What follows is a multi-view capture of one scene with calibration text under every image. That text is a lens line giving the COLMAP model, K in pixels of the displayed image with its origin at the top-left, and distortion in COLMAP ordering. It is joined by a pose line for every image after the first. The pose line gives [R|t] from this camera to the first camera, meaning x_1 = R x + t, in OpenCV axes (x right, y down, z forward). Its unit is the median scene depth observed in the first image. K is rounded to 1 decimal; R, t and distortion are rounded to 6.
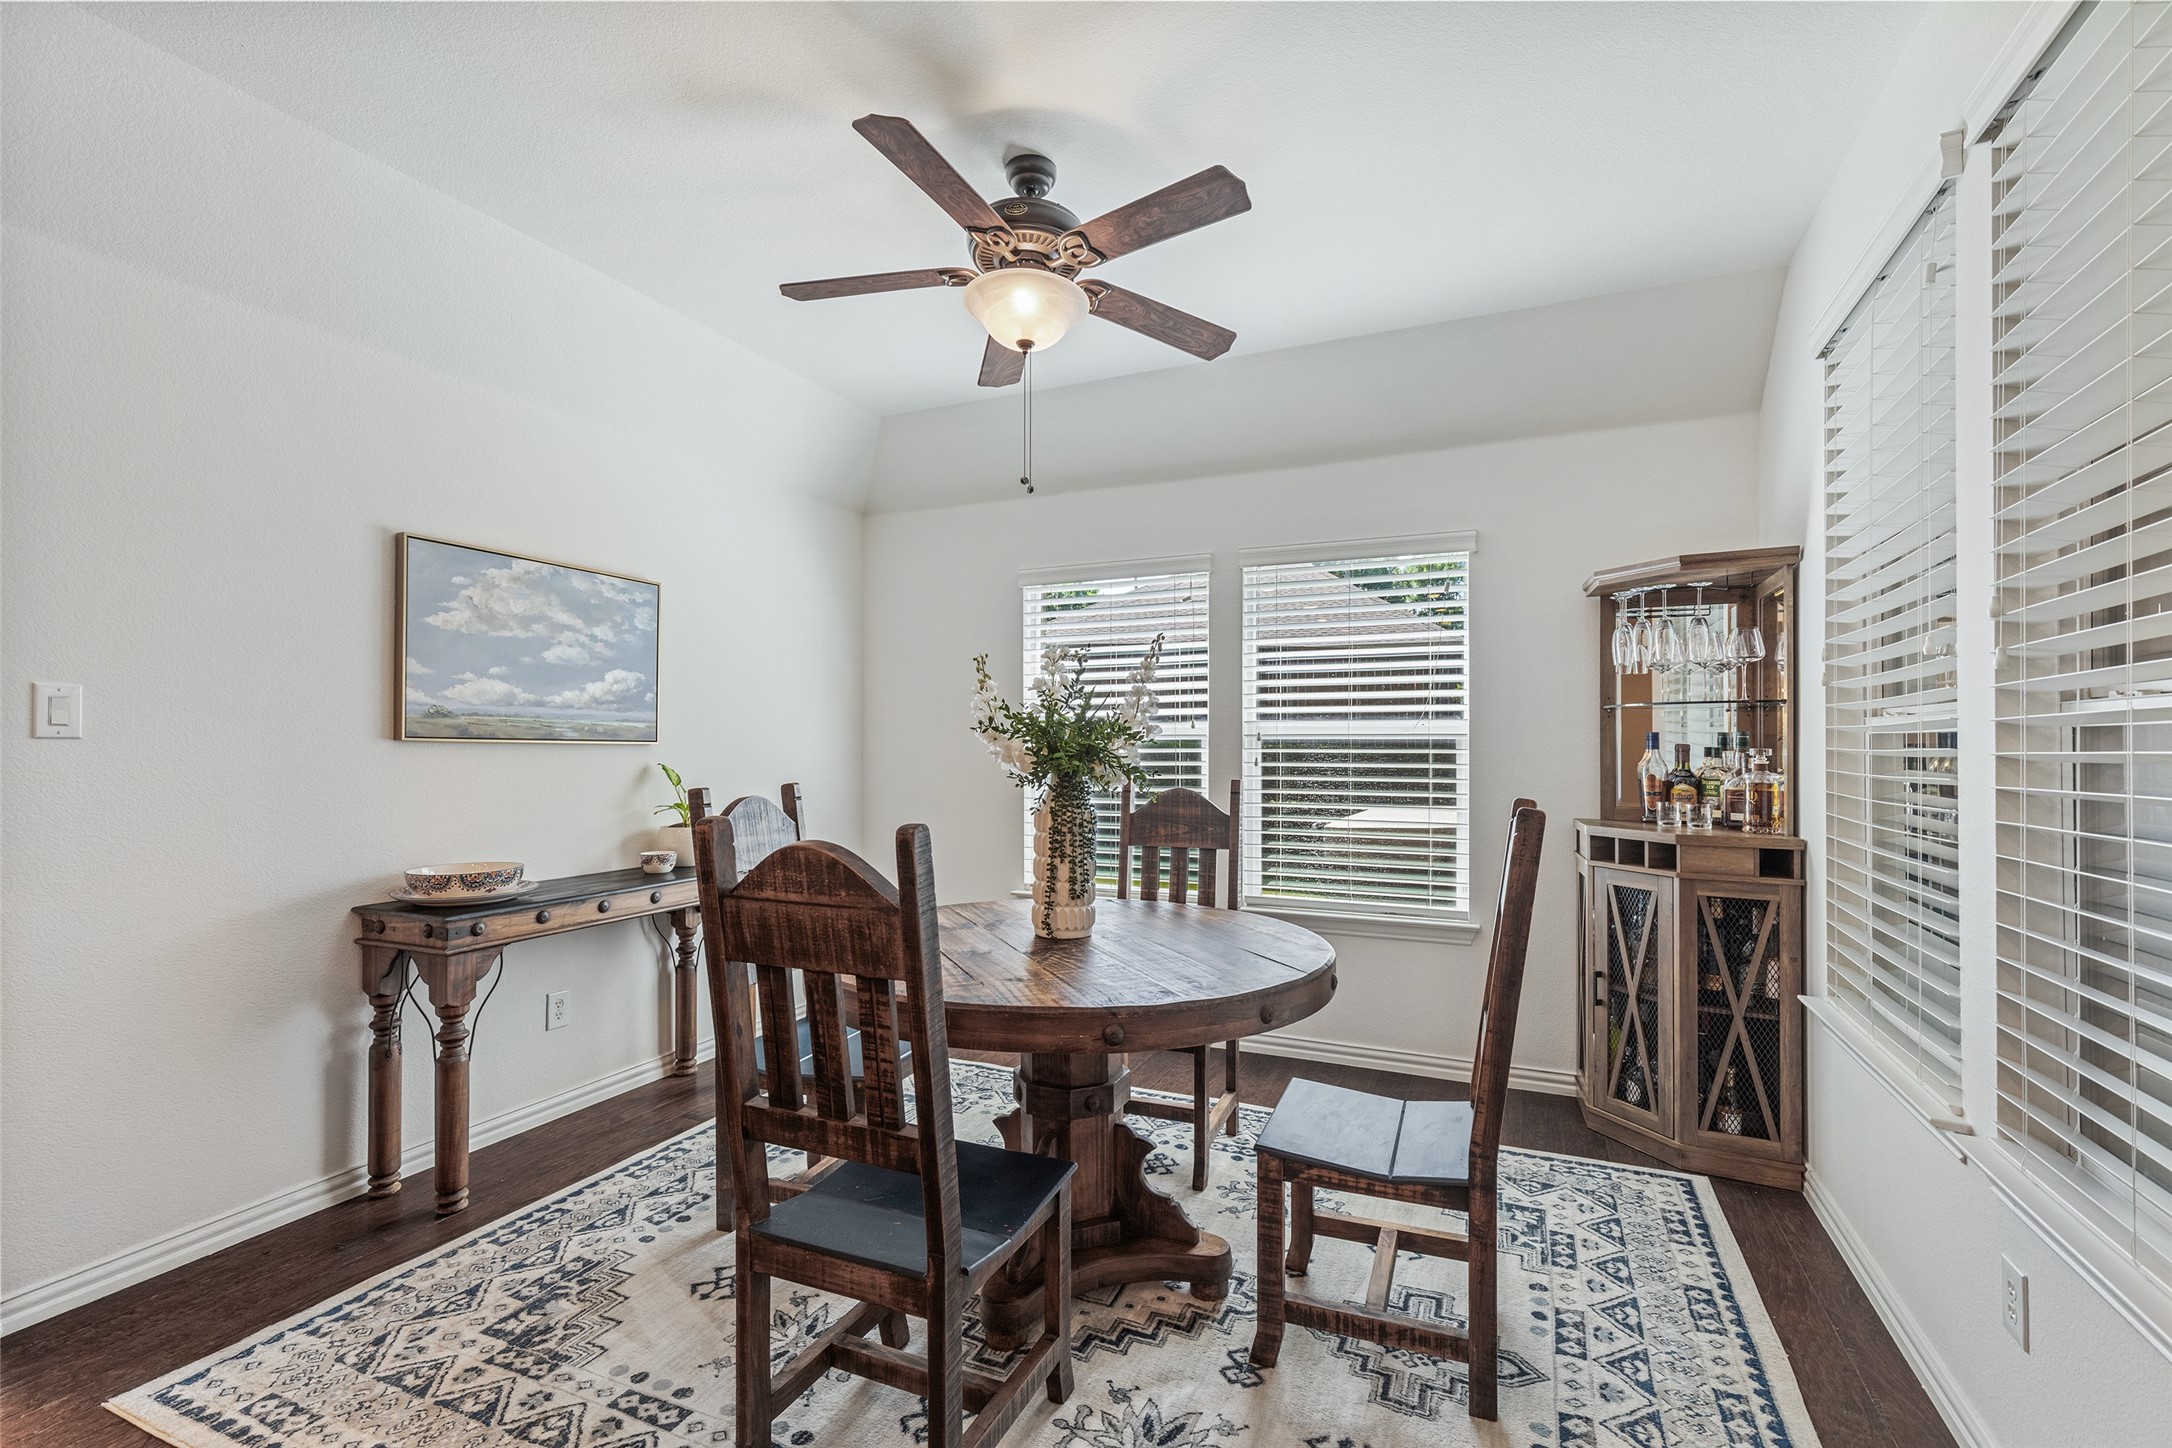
lens RADIAL K [[978.4, 0, 1091.1], [0, 978.4, 739.7], [0, 0, 1]] dist [0.011422, -0.002160]
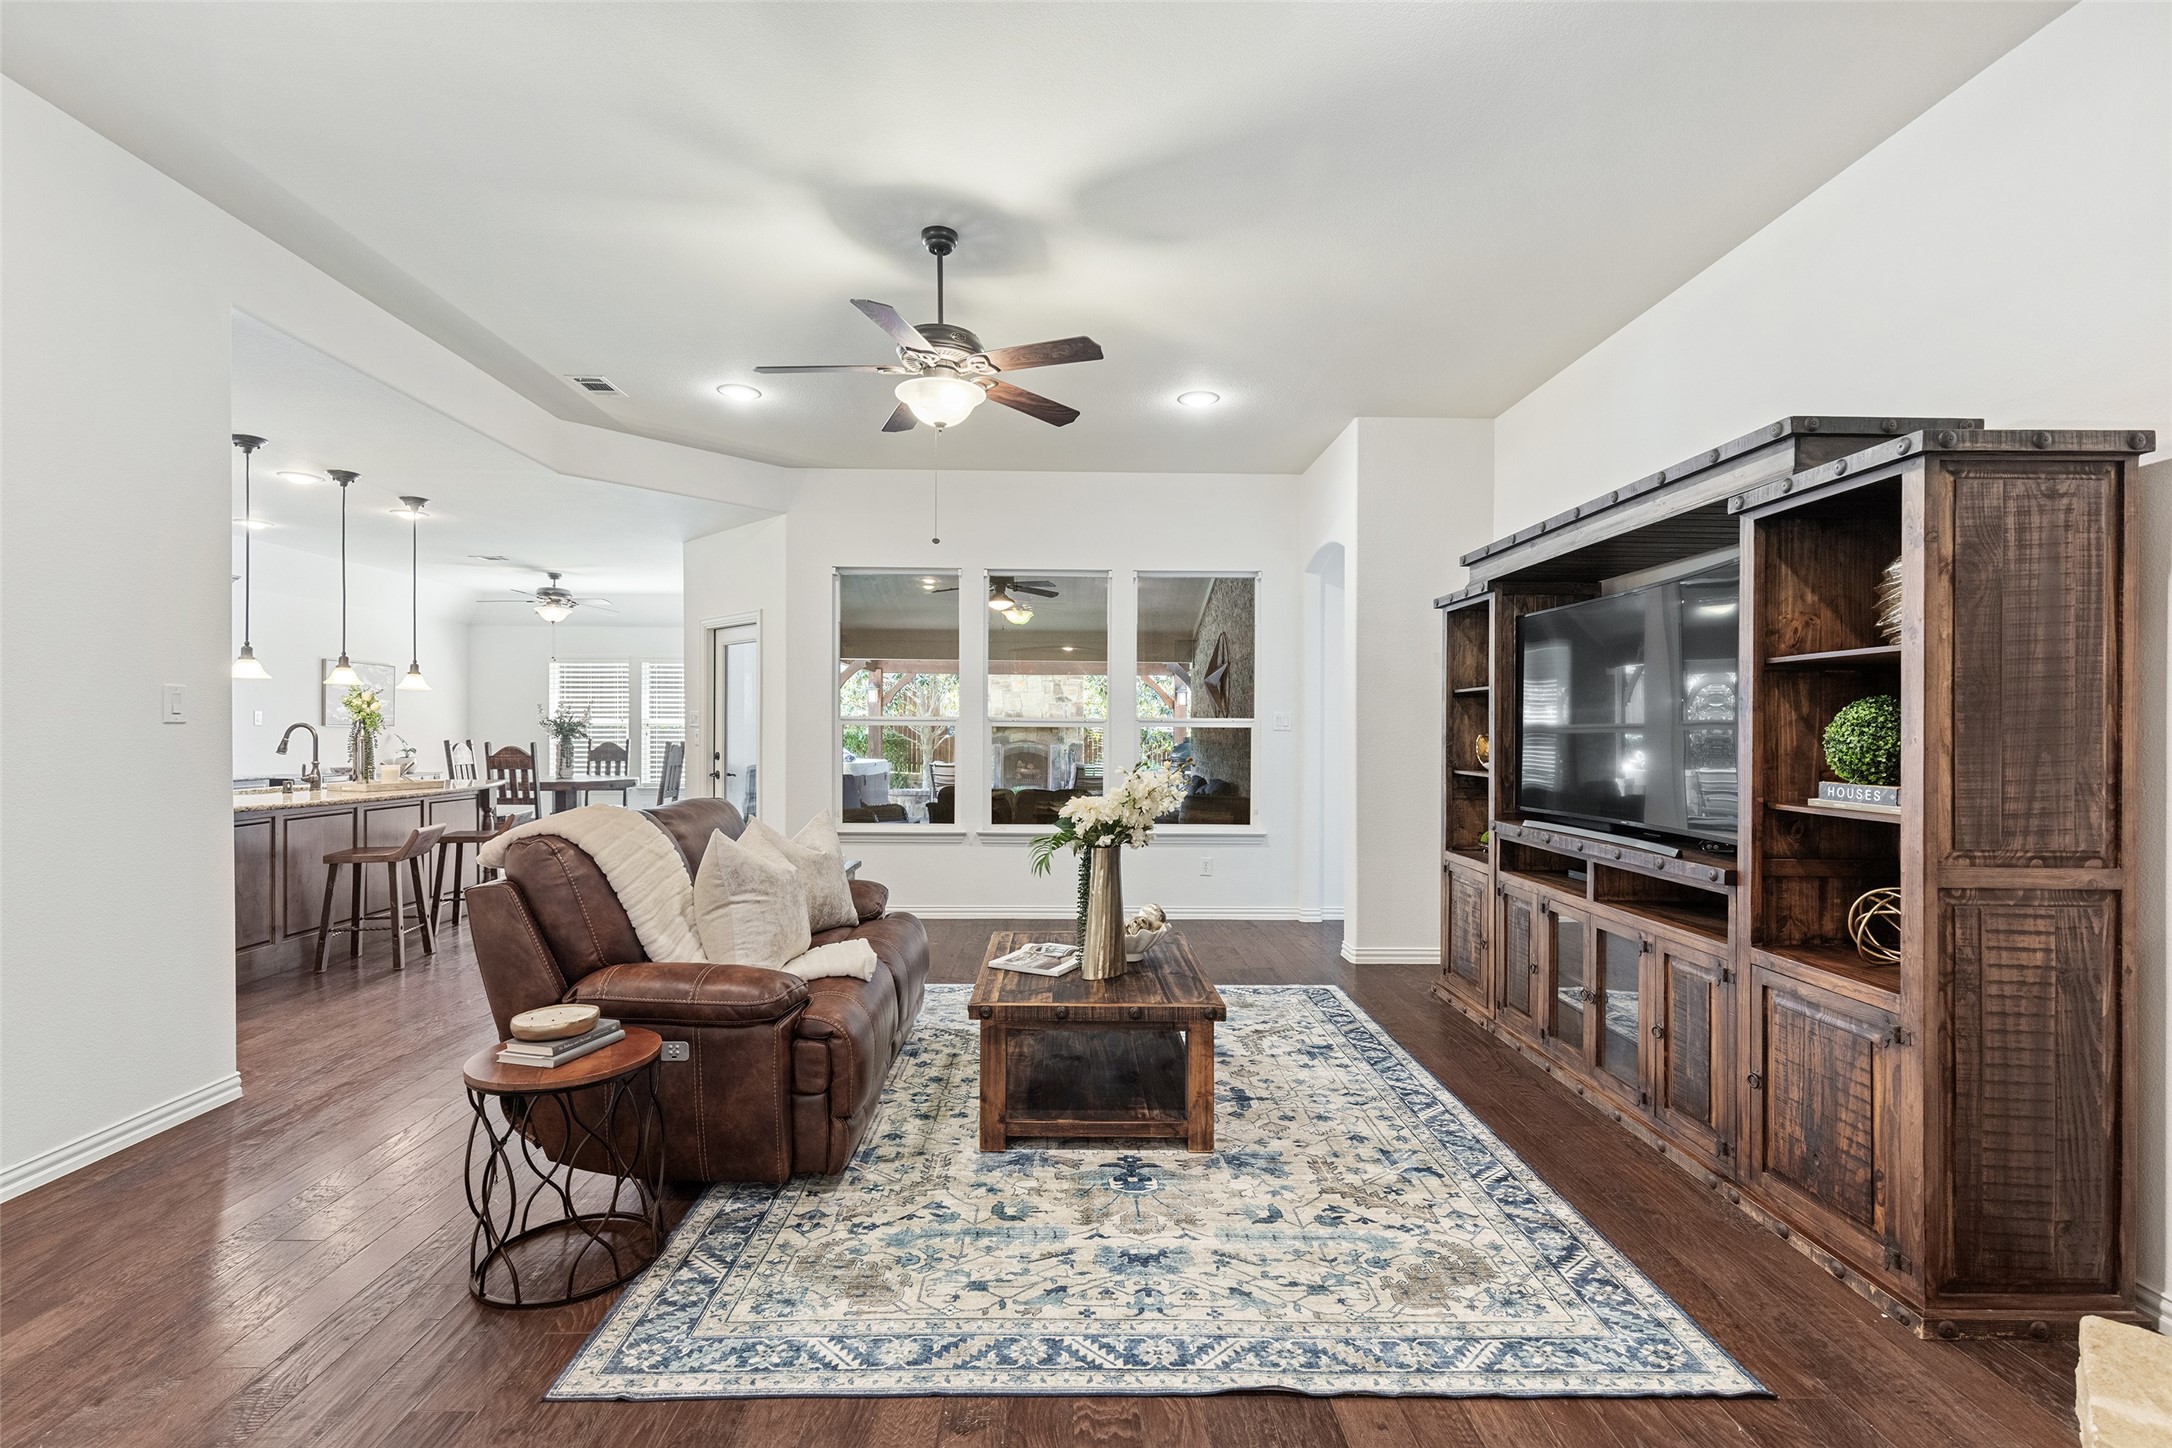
lens RADIAL K [[978.4, 0, 1077.7], [0, 978.4, 727.5], [0, 0, 1]] dist [0.011422, -0.002160]
pose [[0.900540, 0.006955, 0.434717, 0.097806], [-0.009420, 0.999949, 0.003516, -0.027617], [-0.434670, -0.007262, 0.900560, -2.938949]]
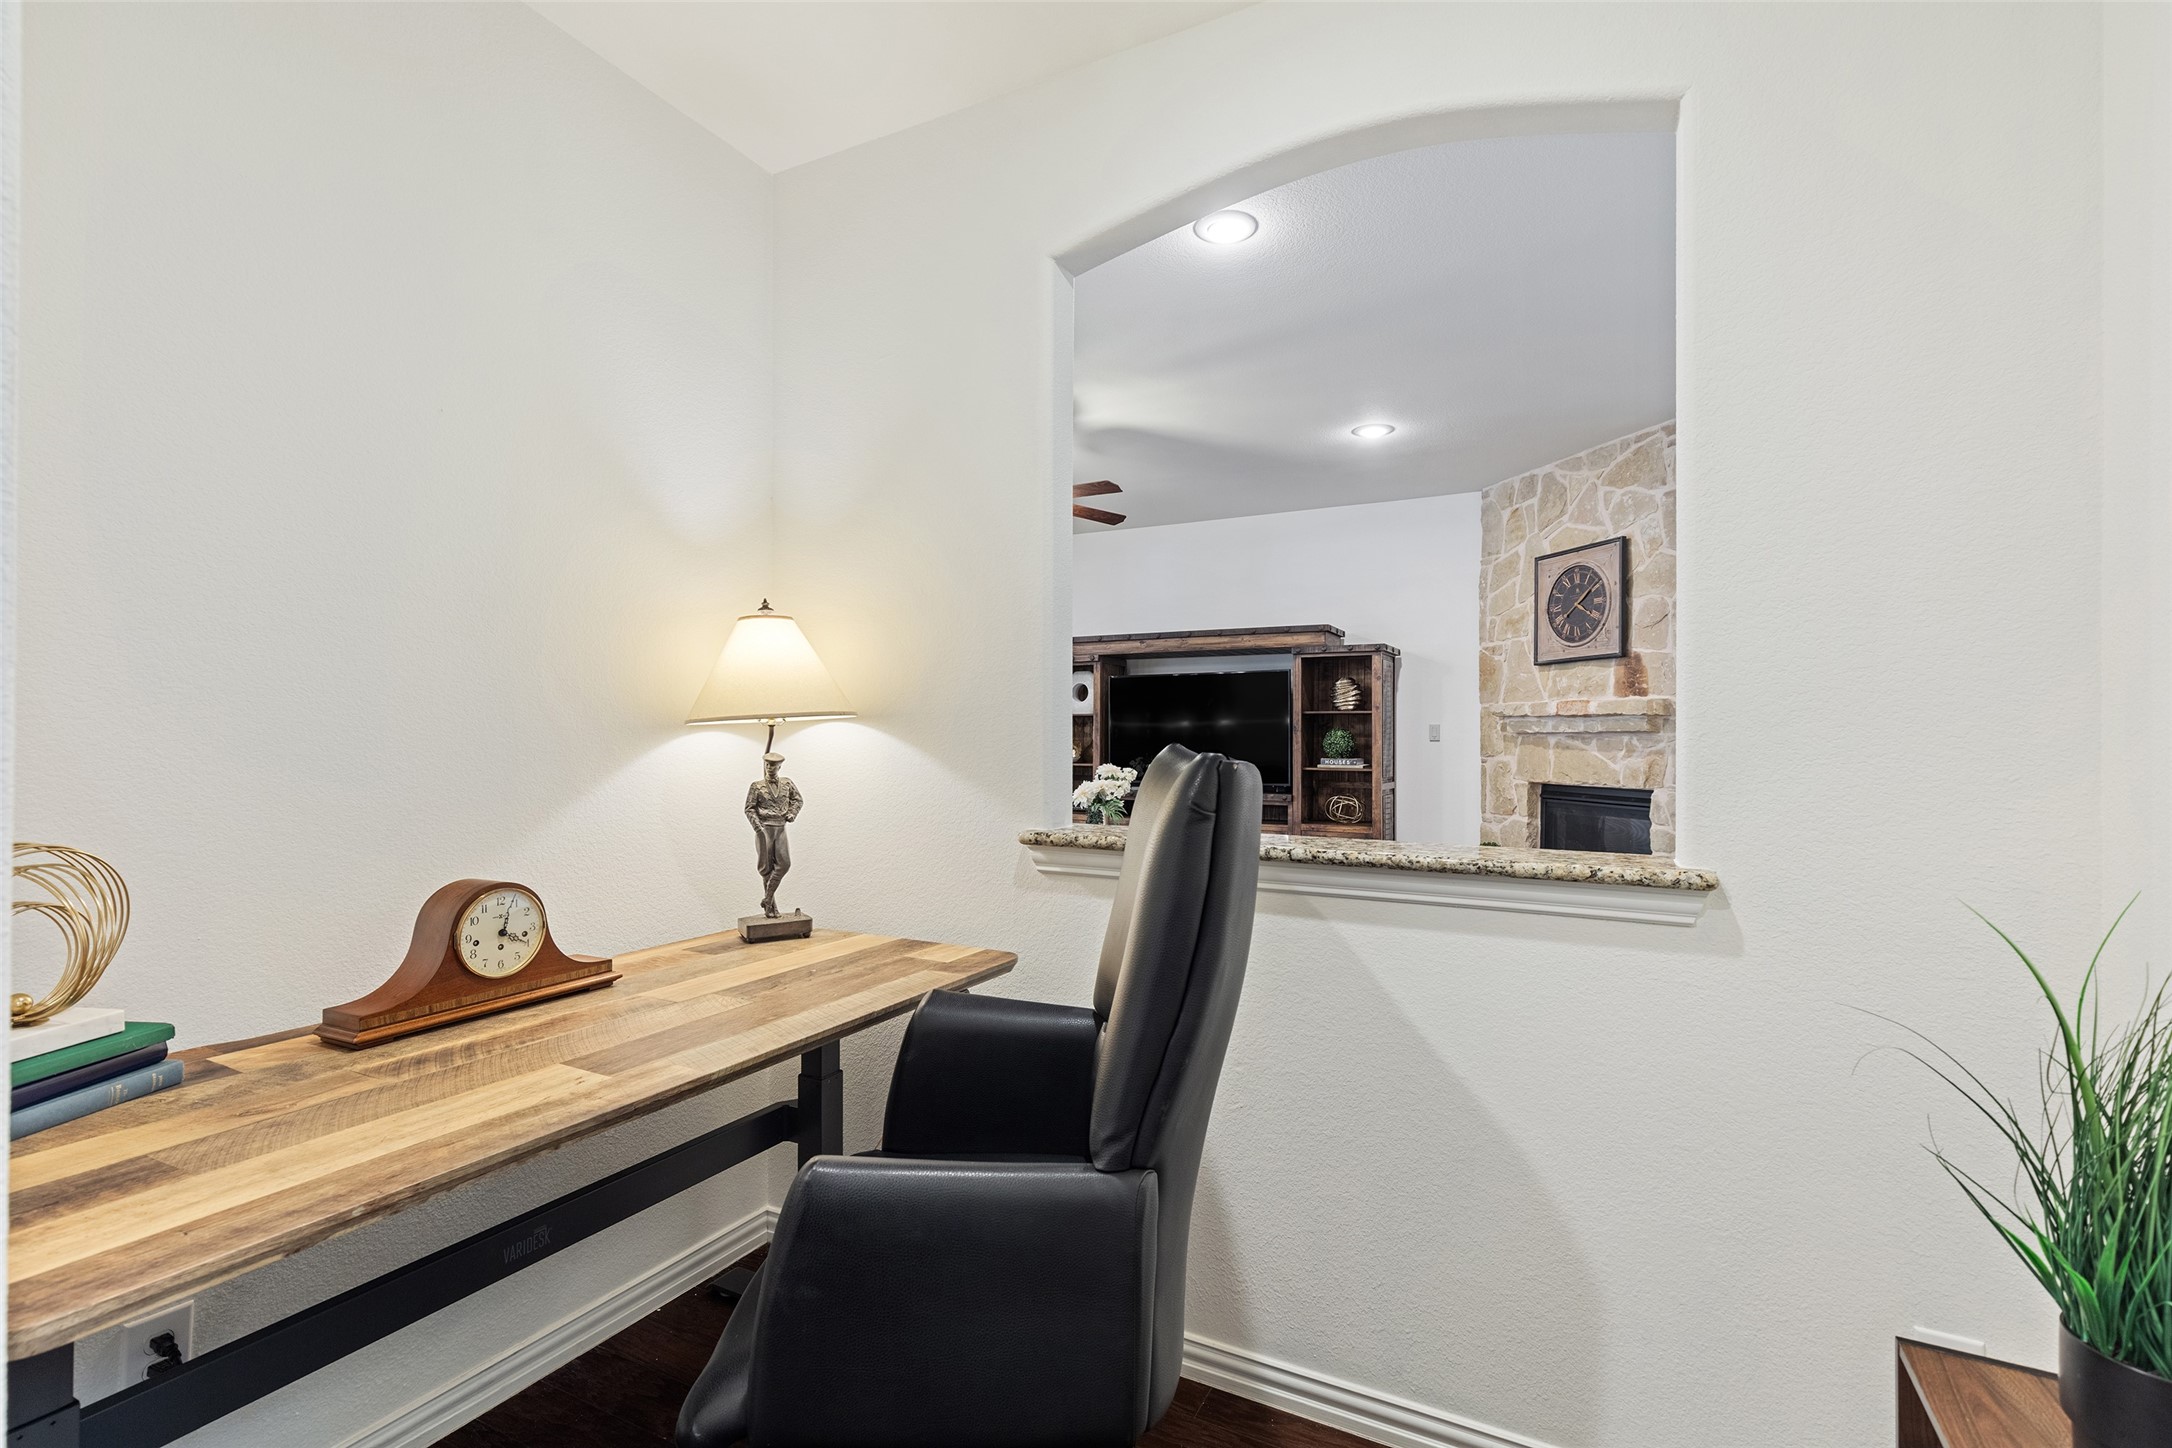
lens RADIAL K [[978.4, 0, 1075.6], [0, 978.4, 721.5], [0, 0, 1]] dist [0.011422, -0.002160]
pose [[0.063753, 0.016658, 0.997827, -1.368960], [-0.008316, 0.999835, -0.016161, -0.026840], [-0.997931, -0.007268, 0.063881, -1.953062]]
